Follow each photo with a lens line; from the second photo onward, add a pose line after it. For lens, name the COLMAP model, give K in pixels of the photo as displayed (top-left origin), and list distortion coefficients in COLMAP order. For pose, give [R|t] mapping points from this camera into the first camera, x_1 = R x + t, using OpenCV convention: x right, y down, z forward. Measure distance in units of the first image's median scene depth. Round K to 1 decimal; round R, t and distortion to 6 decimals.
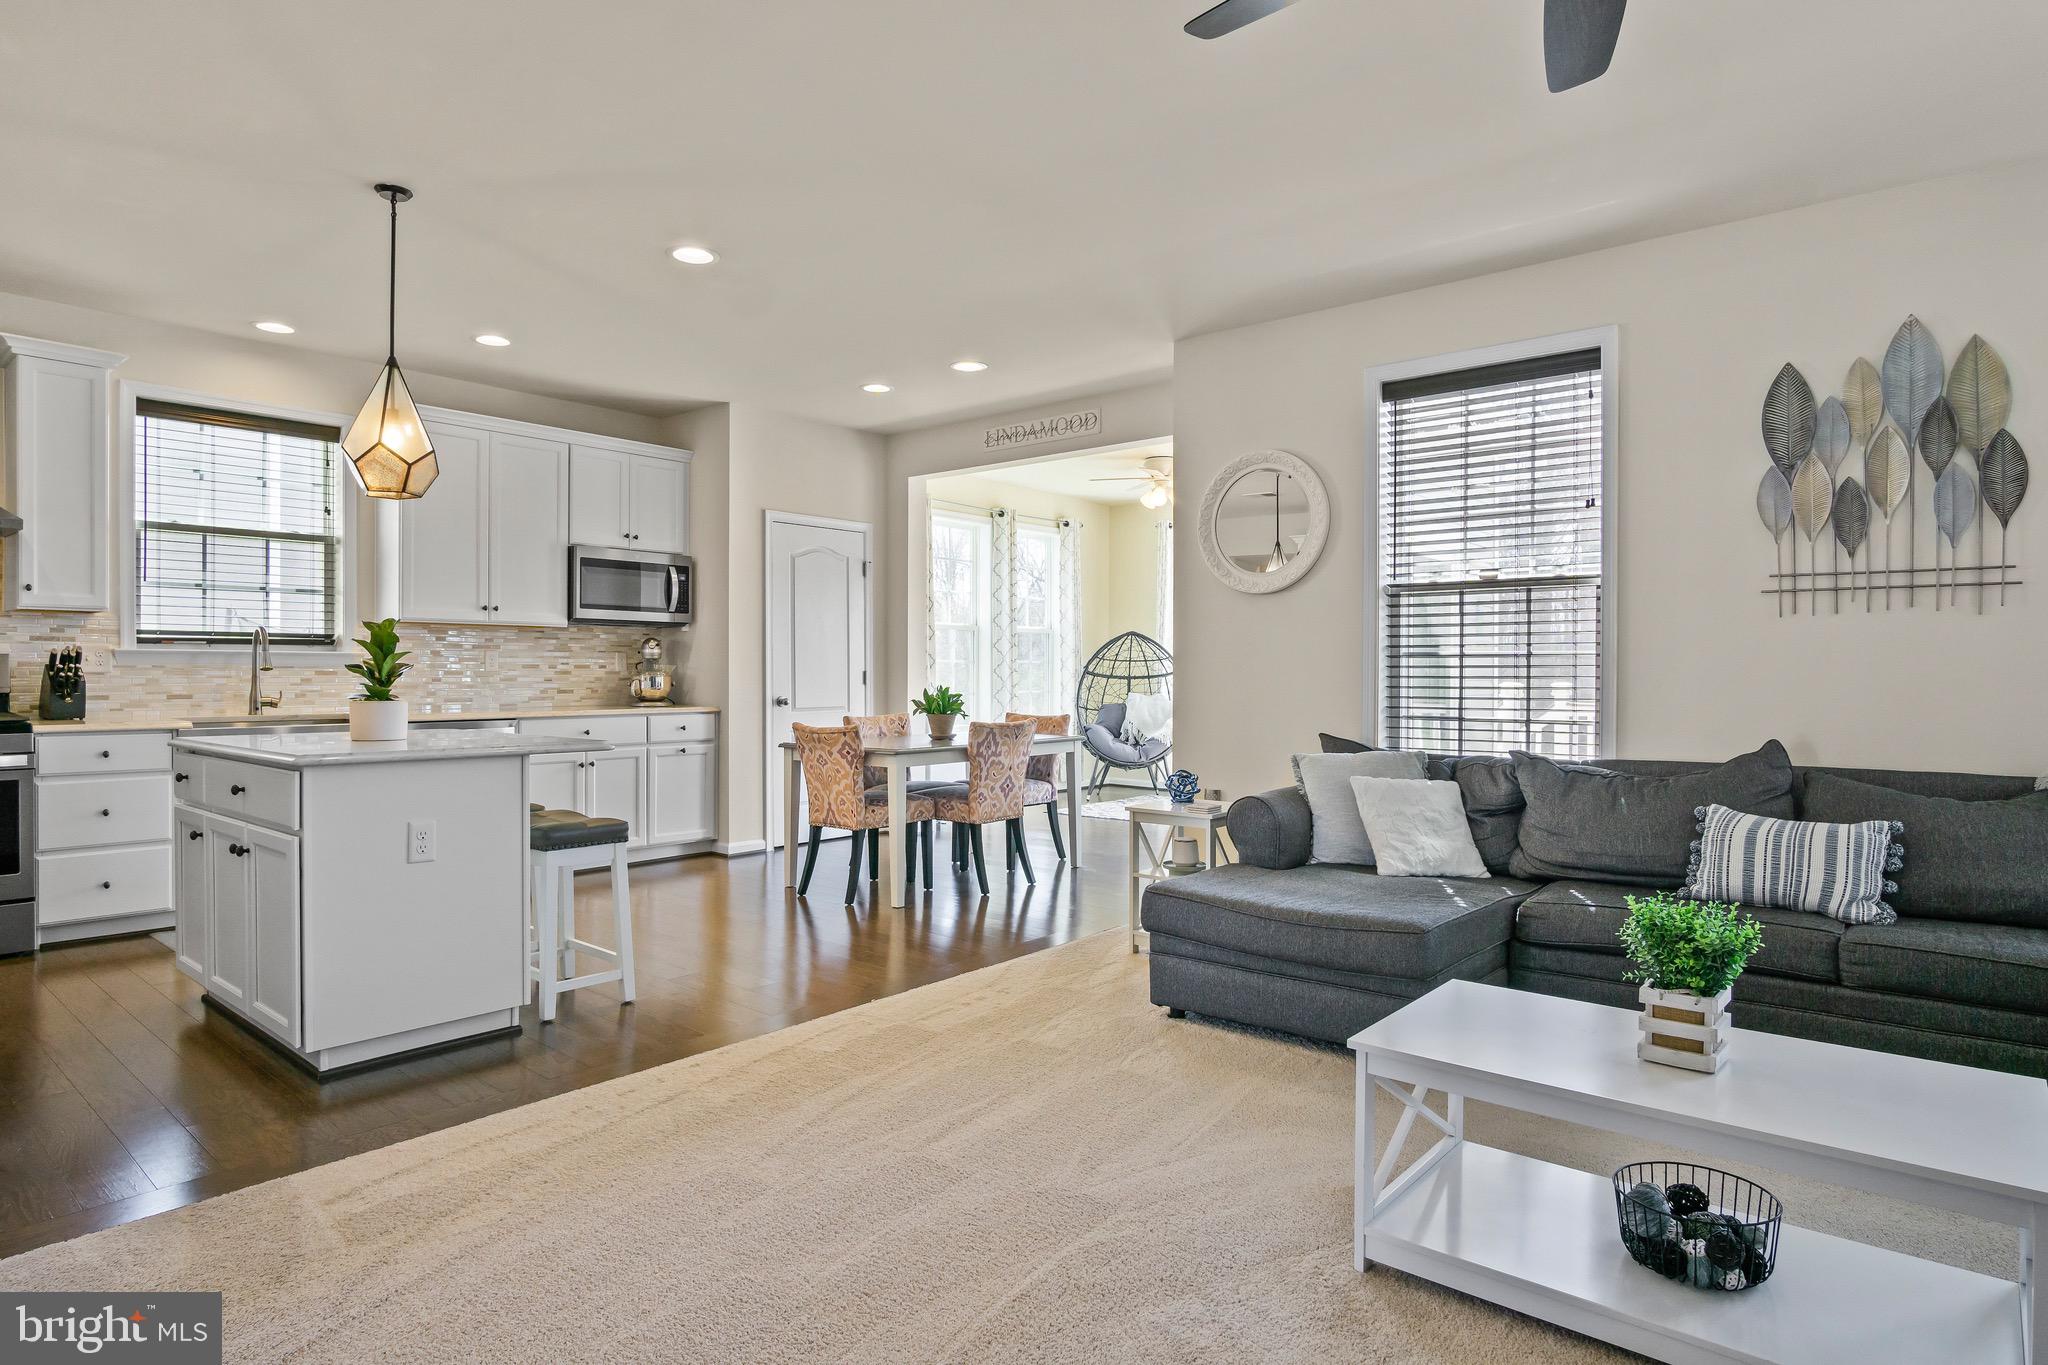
lens RADIAL K [[1137.7, 0, 1036.9], [0, 1137.7, 671.0], [0, 0, 1]] dist [-0.021053, -0.000963]
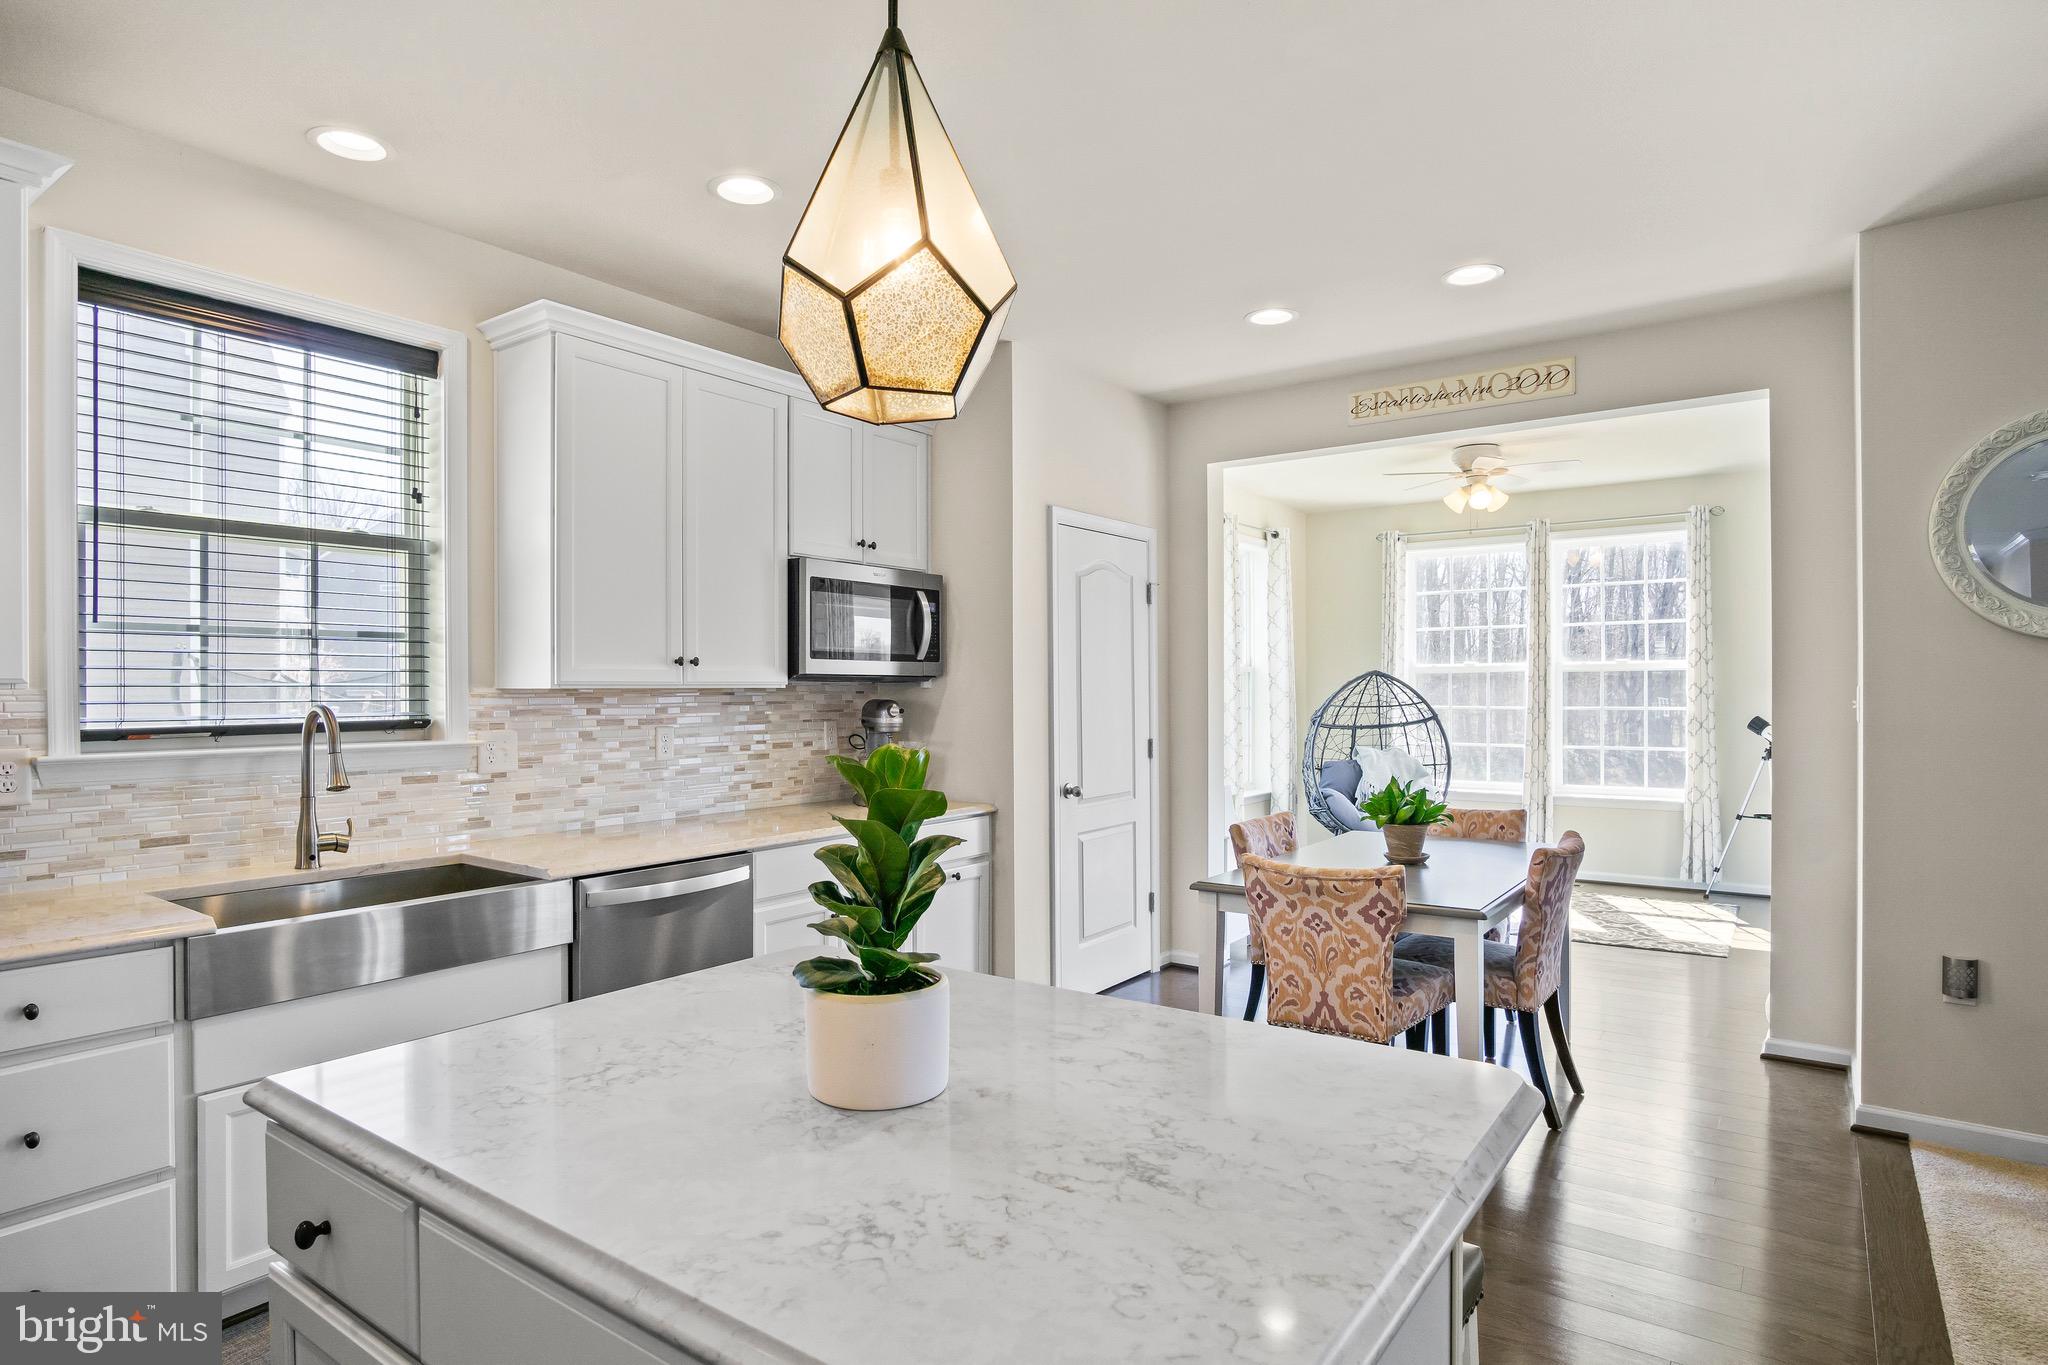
lens RADIAL K [[1112.2, 0, 1024.0], [0, 1112.2, 682.5], [0, 0, 1]] dist [-0.025118, 0.002182]
pose [[0.997334, -0.006824, 0.072651, -0.359003], [0.007155, 0.999965, -0.004303, -0.041799], [-0.072619, 0.004811, 0.997348, 0.413480]]
